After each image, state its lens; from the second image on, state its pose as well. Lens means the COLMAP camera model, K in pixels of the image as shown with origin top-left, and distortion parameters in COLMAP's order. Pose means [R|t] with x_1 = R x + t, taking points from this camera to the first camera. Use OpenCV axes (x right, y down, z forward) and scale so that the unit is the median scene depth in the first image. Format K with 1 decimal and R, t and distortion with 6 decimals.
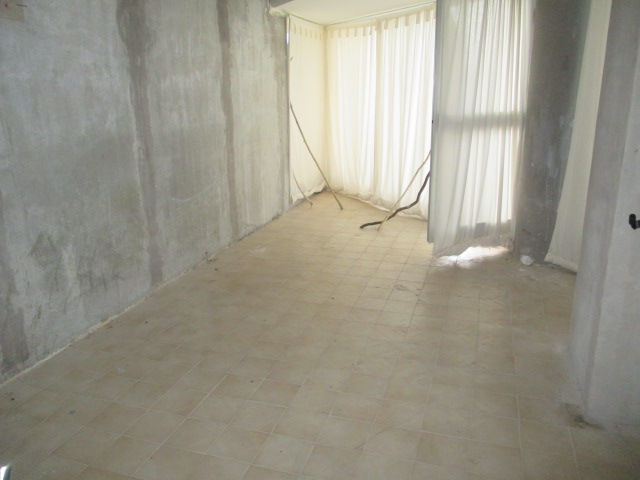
lens RADIAL K [[536.0, 0, 319.8], [0, 536.0, 239.4], [0, 0, 1]] dist [-0.019364, -0.002189]
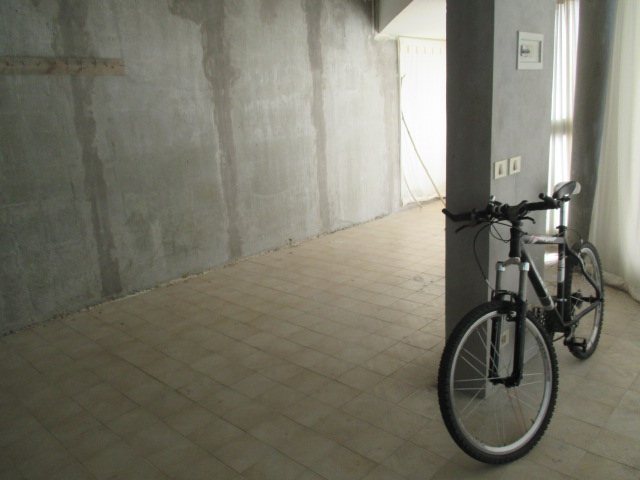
lens RADIAL K [[536.0, 0, 320.2], [0, 536.0, 240.6], [0, 0, 1]] dist [-0.019364, -0.002189]
pose [[0.899344, 0.066506, -0.432154, 0.446994], [-0.072144, 0.997389, 0.003357, 0.020613], [0.431249, 0.028158, 0.901793, -0.107752]]
